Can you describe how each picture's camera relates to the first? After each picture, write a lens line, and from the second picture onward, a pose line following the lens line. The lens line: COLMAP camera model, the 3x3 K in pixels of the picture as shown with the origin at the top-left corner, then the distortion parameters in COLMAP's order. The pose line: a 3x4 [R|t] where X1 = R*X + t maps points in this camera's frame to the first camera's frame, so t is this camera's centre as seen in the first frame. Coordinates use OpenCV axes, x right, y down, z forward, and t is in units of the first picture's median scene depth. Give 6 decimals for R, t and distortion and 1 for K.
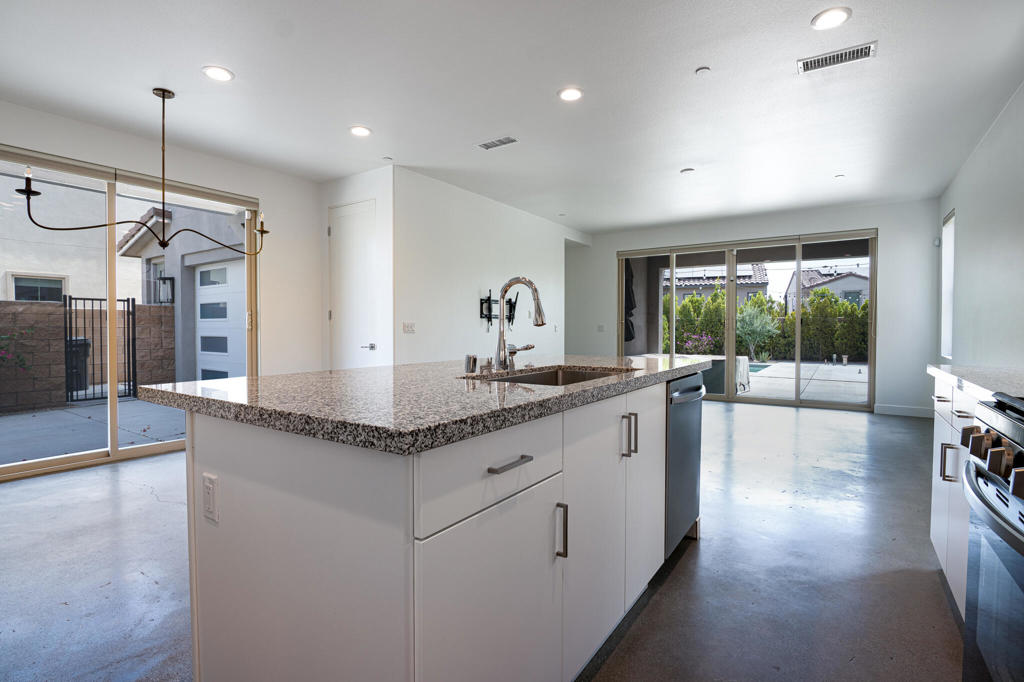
lens RADIAL K [[496.5, 0, 514.4], [0, 496.5, 348.0], [0, 0, 1]] dist [-0.001197, -0.000189]
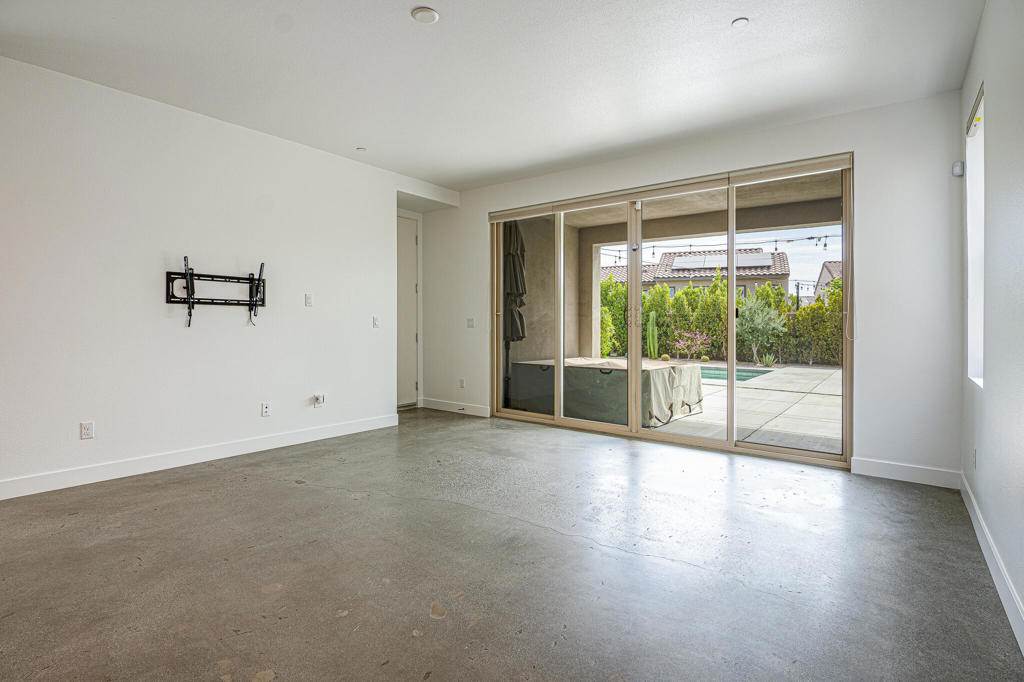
lens RADIAL K [[506.6, 0, 512.0], [0, 506.6, 341.0], [0, 0, 1]] dist [-0.002054, 0.000233]
pose [[0.998242, 0.008754, -0.058617, 0.274901], [-0.009130, 0.999939, -0.006157, -0.010015], [0.058559, 0.006681, 0.998262, 0.288070]]
